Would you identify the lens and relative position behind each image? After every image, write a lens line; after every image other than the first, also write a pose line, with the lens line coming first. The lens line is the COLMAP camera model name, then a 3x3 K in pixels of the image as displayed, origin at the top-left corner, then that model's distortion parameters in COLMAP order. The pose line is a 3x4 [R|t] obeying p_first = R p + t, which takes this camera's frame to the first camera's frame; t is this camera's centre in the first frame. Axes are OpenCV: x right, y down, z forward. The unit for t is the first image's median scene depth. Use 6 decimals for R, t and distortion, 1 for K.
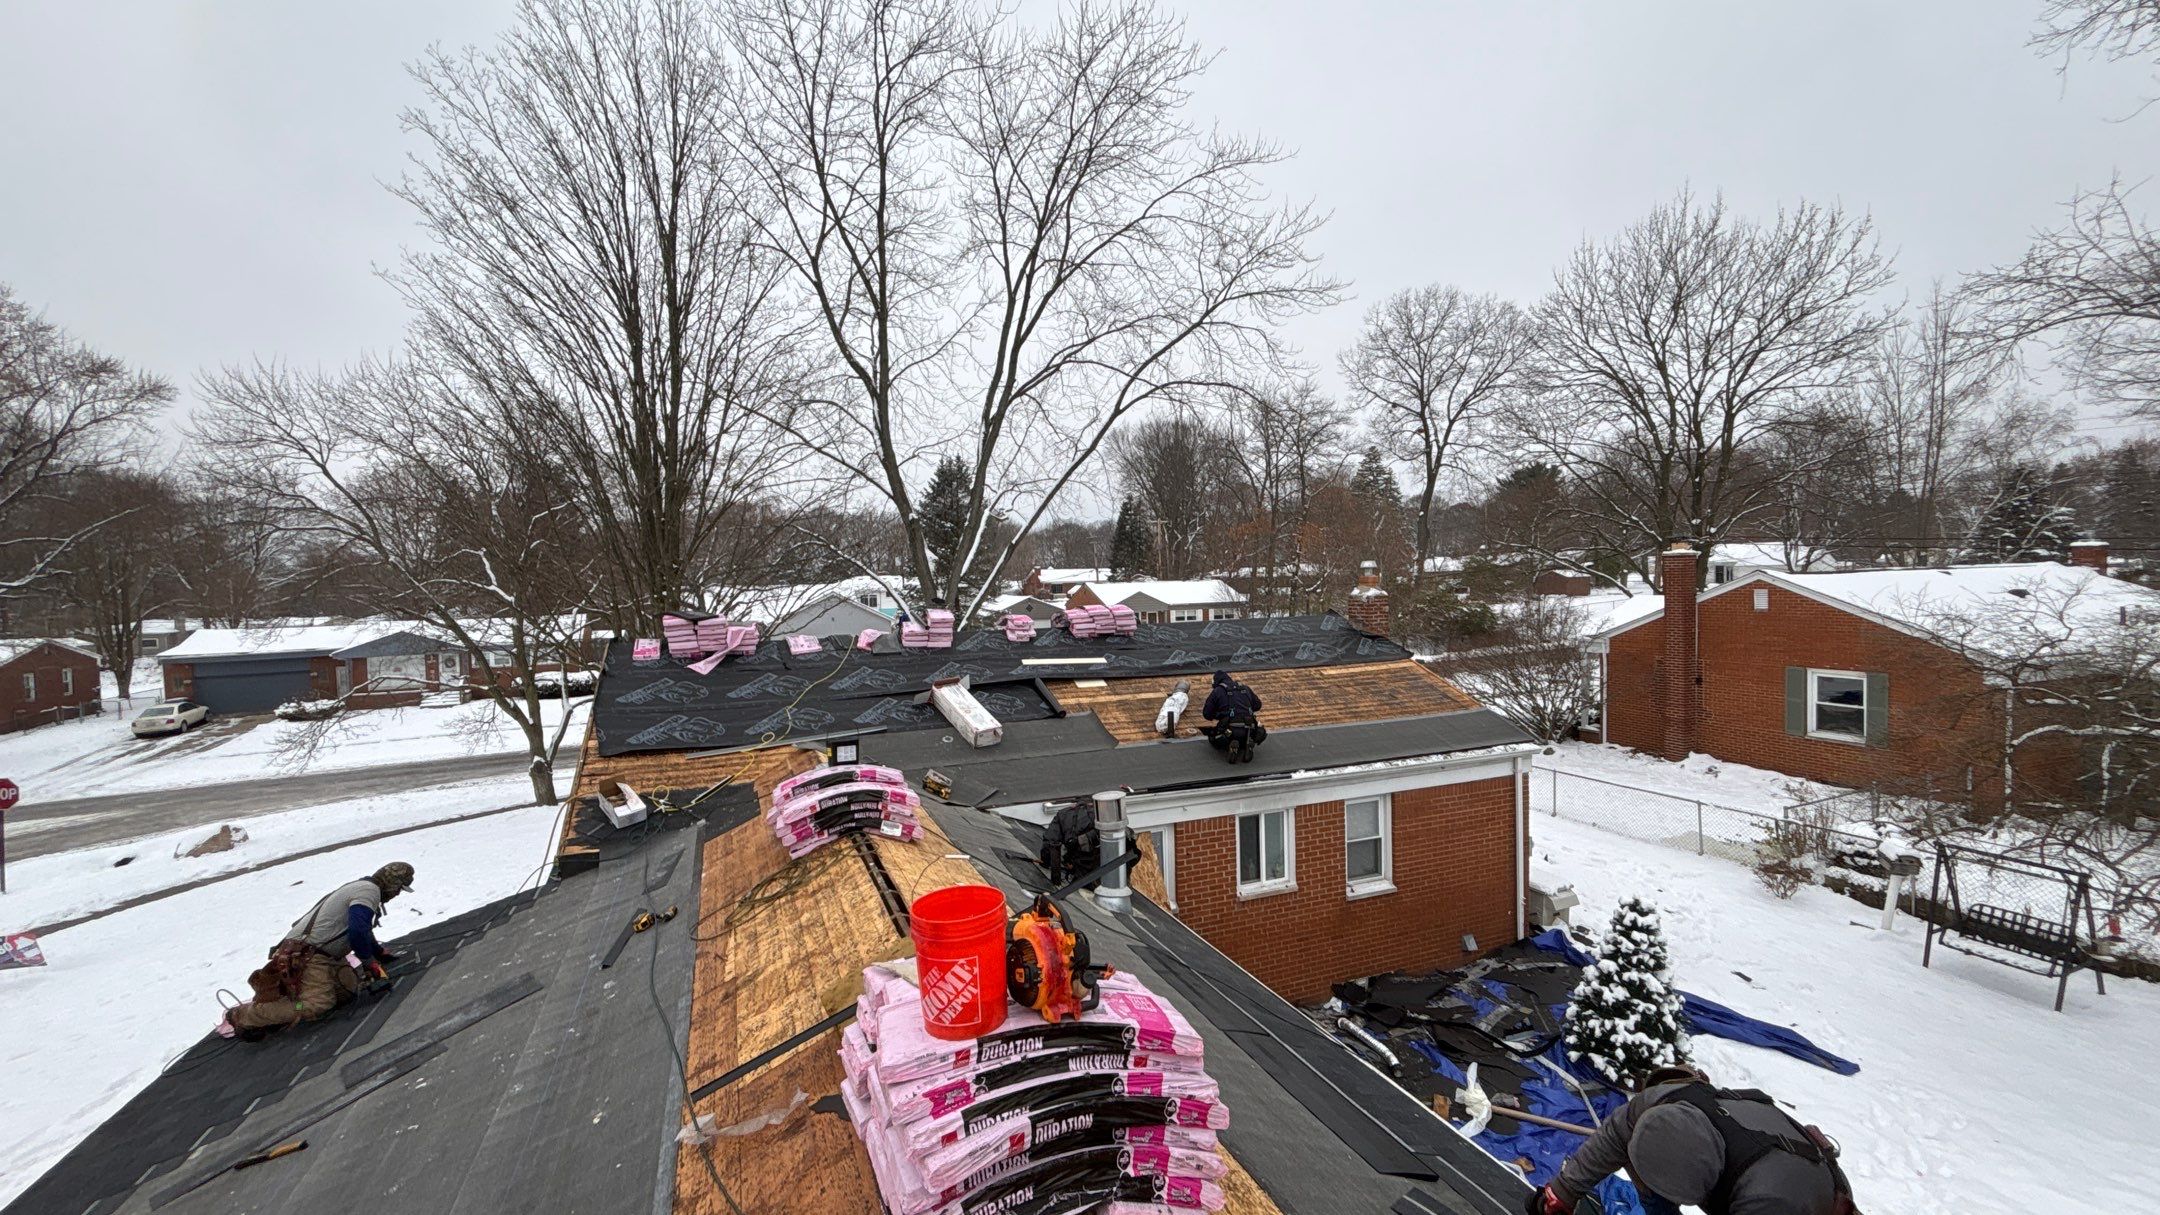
lens RADIAL K [[850.4, 0, 1080.0], [0, 850.4, 607.5], [0, 0, 1]] dist [0.001303, 0.000041]
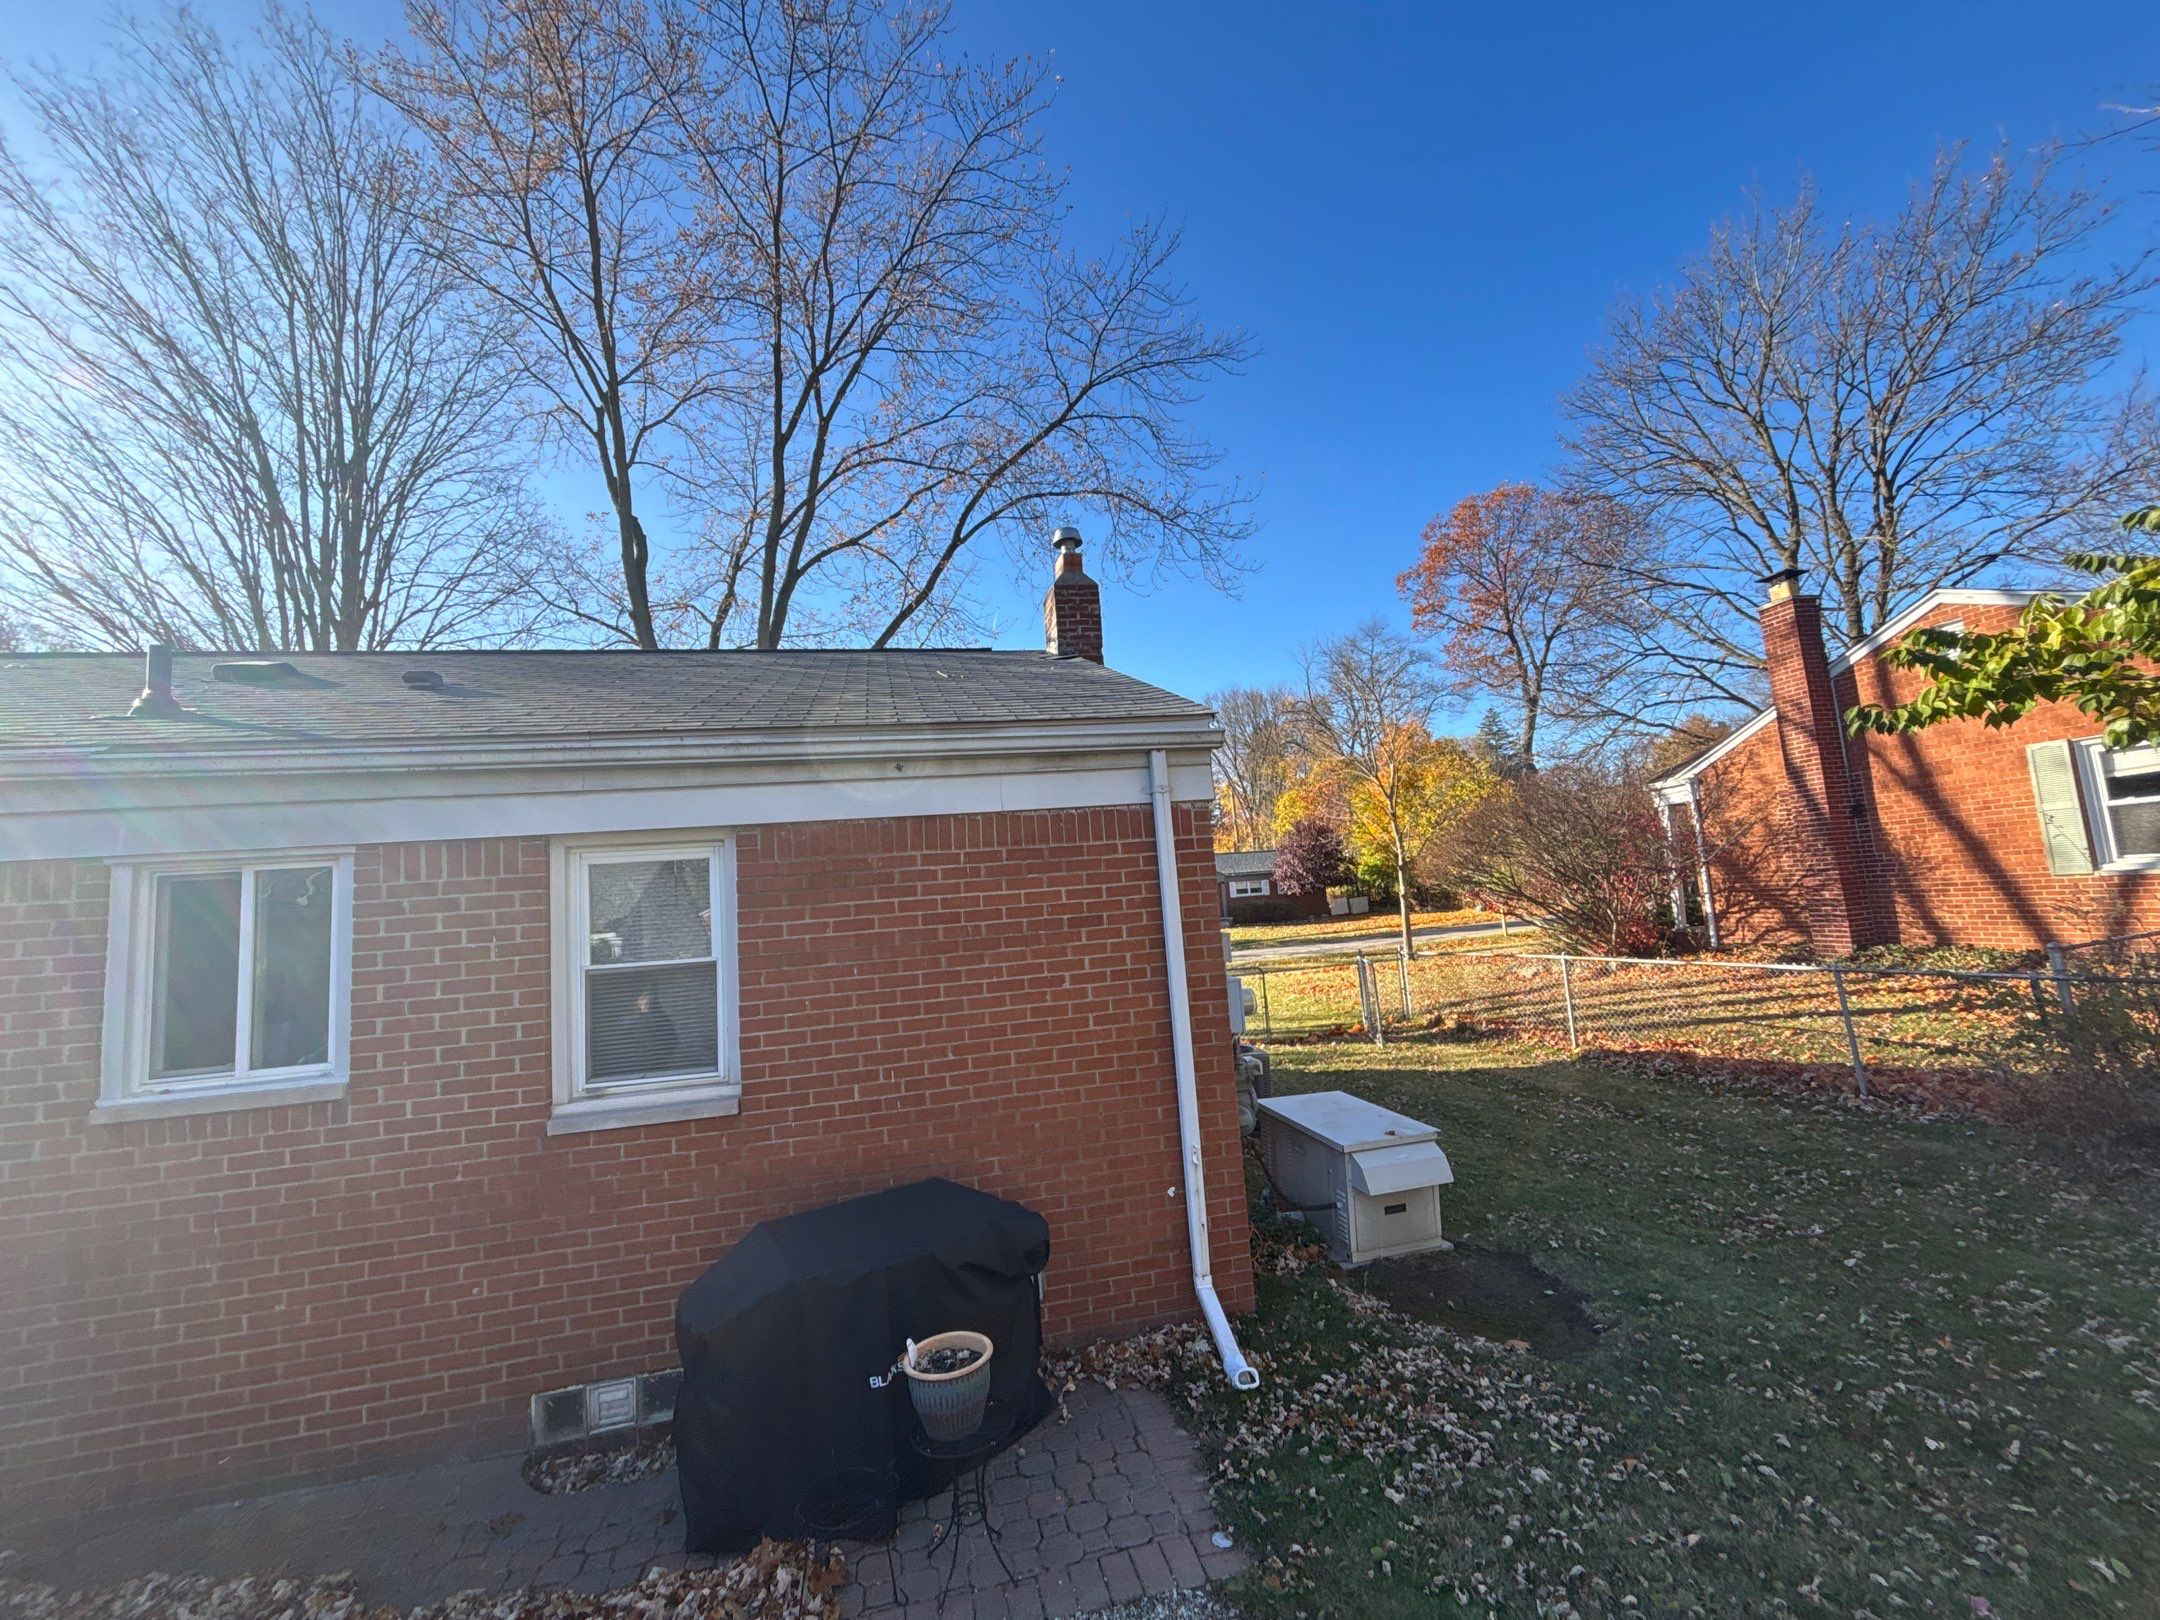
lens RADIAL K [[863.9, 0, 1080.0], [0, 863.9, 810.0], [0, 0, 1]] dist [0.002599, 0.000141]
pose [[0.986586, -0.066923, -0.148896, 0.095621], [0.046627, 0.989632, -0.135848, 0.044636], [0.156443, 0.127083, 0.979477, 0.111054]]
